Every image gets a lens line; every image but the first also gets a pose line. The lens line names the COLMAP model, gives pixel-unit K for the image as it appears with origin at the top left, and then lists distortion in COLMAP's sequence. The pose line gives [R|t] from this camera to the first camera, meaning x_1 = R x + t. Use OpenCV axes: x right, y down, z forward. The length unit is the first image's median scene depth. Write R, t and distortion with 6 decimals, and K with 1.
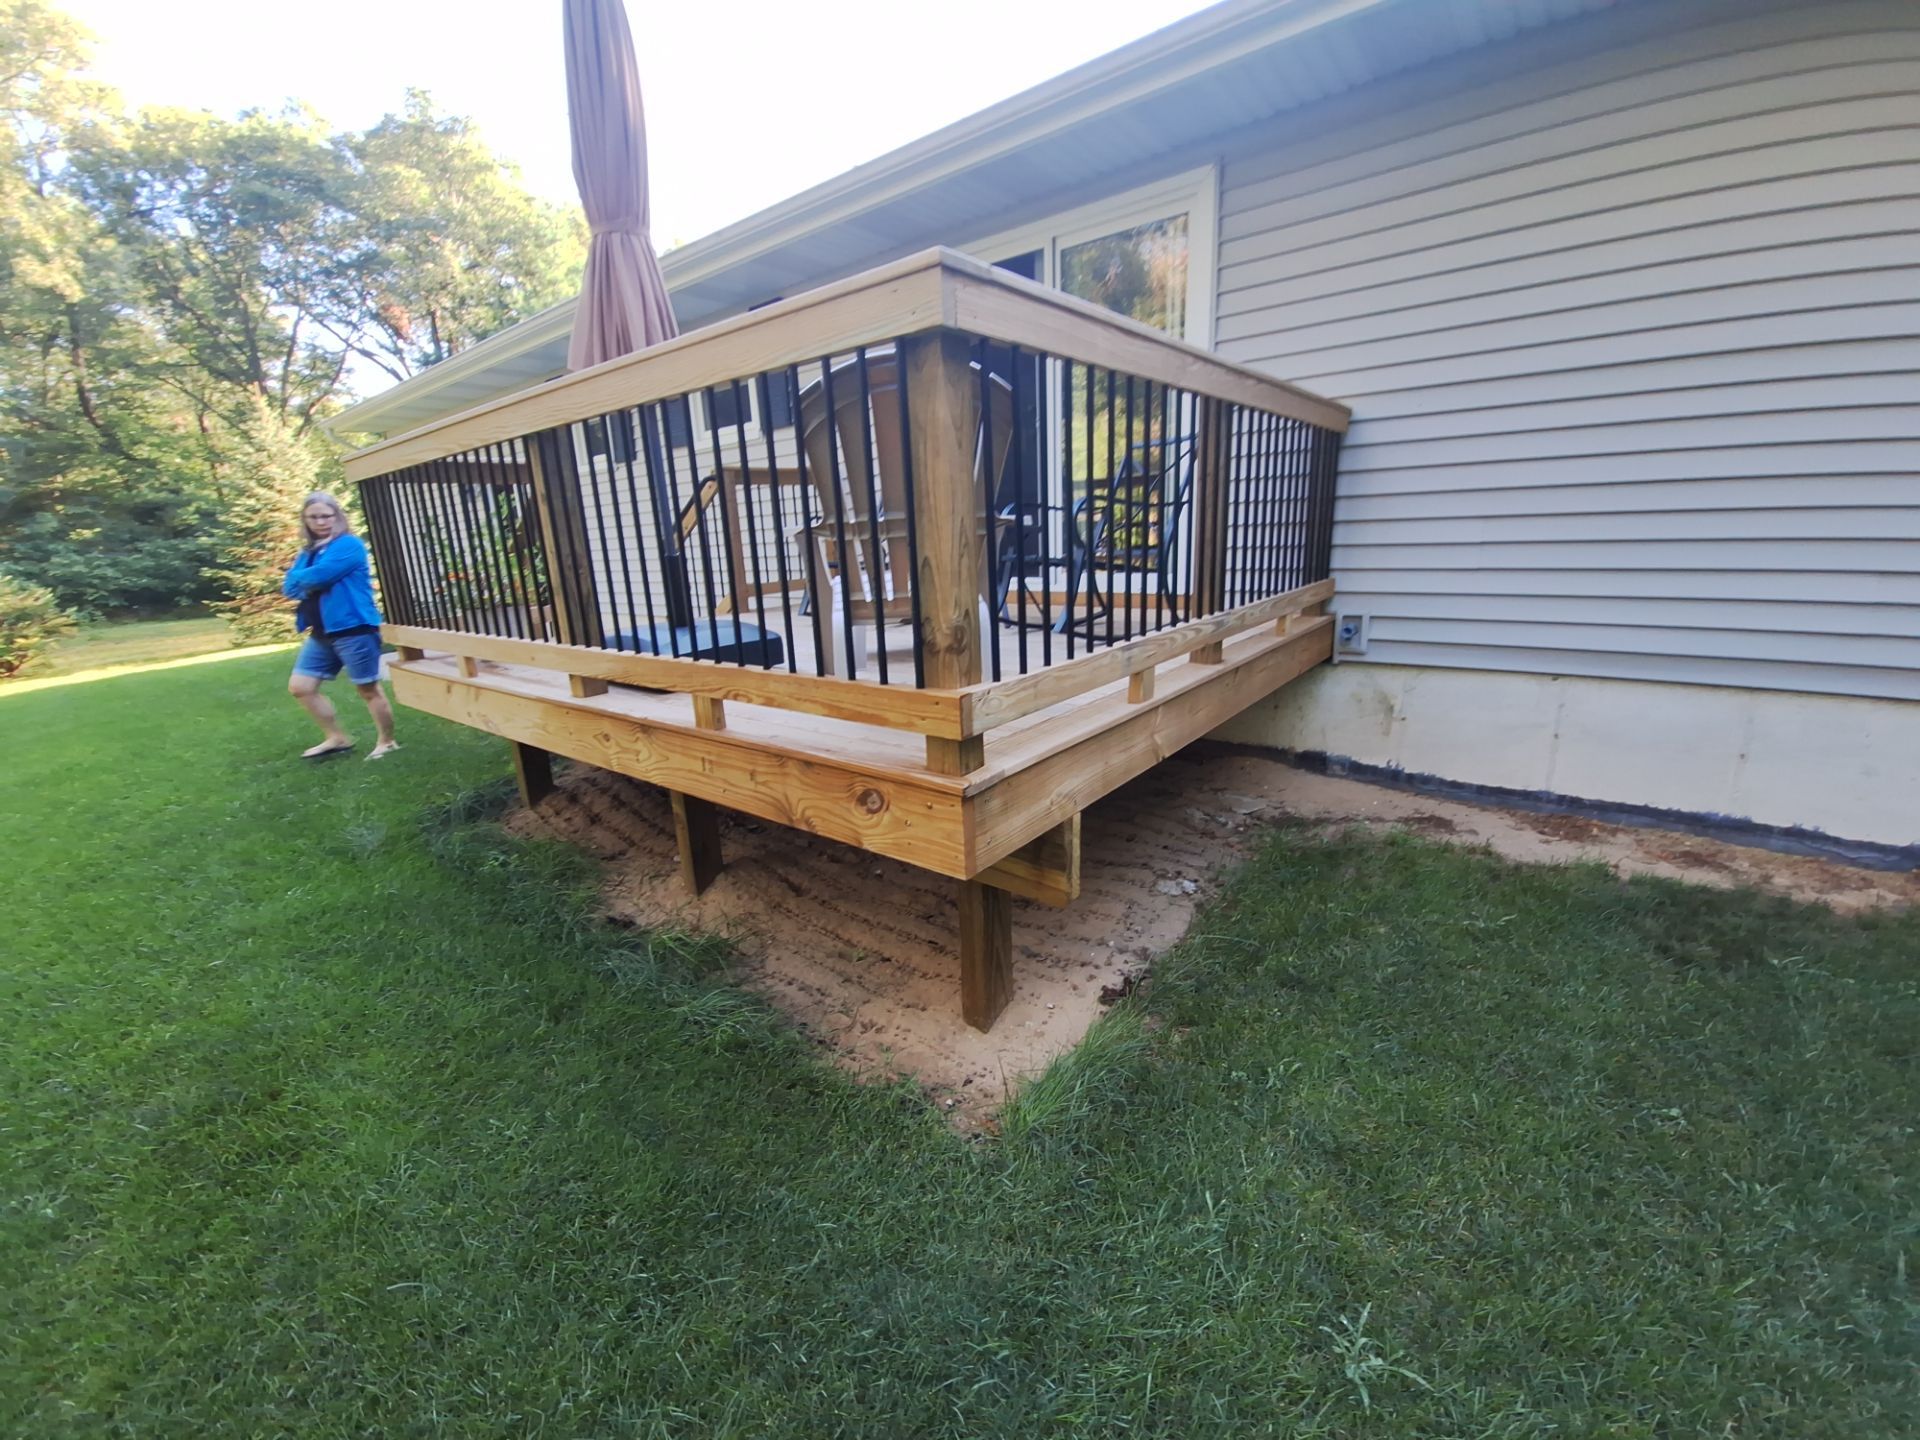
lens RADIAL K [[761.1, 0, 960.0], [0, 761.1, 720.0], [0, 0, 1]] dist [-0.019743, -0.000592]
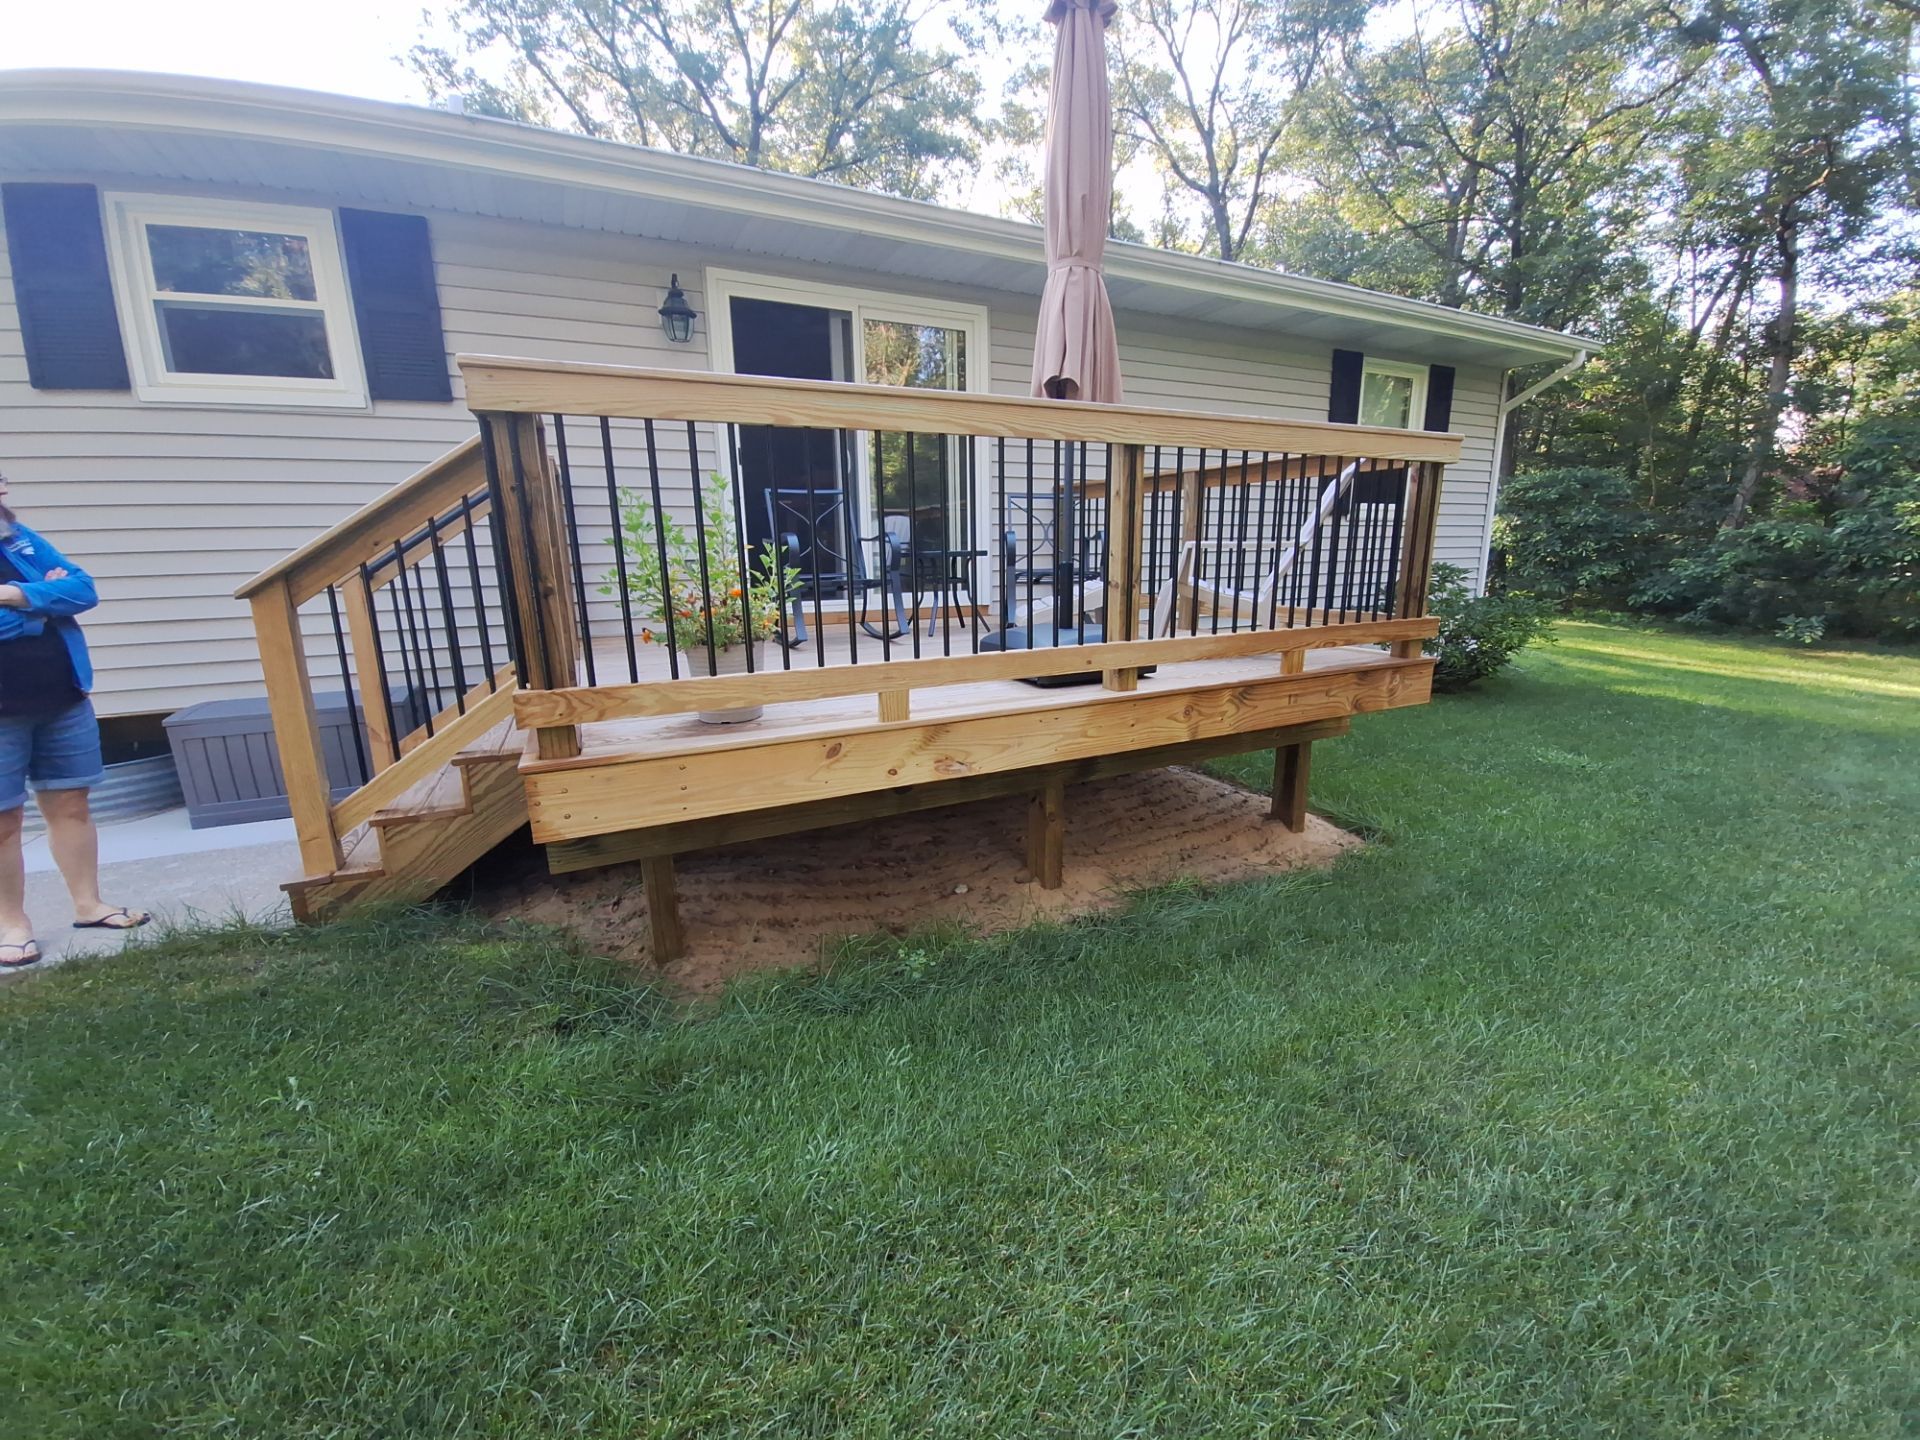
lens RADIAL K [[761.1, 0, 960.0], [0, 761.1, 720.0], [0, 0, 1]] dist [-0.019743, -0.000592]
pose [[0.426760, -0.167702, 0.888680, -0.915794], [0.206284, 0.974803, 0.084893, -0.083933], [-0.880524, 0.147092, 0.450601, 0.420423]]
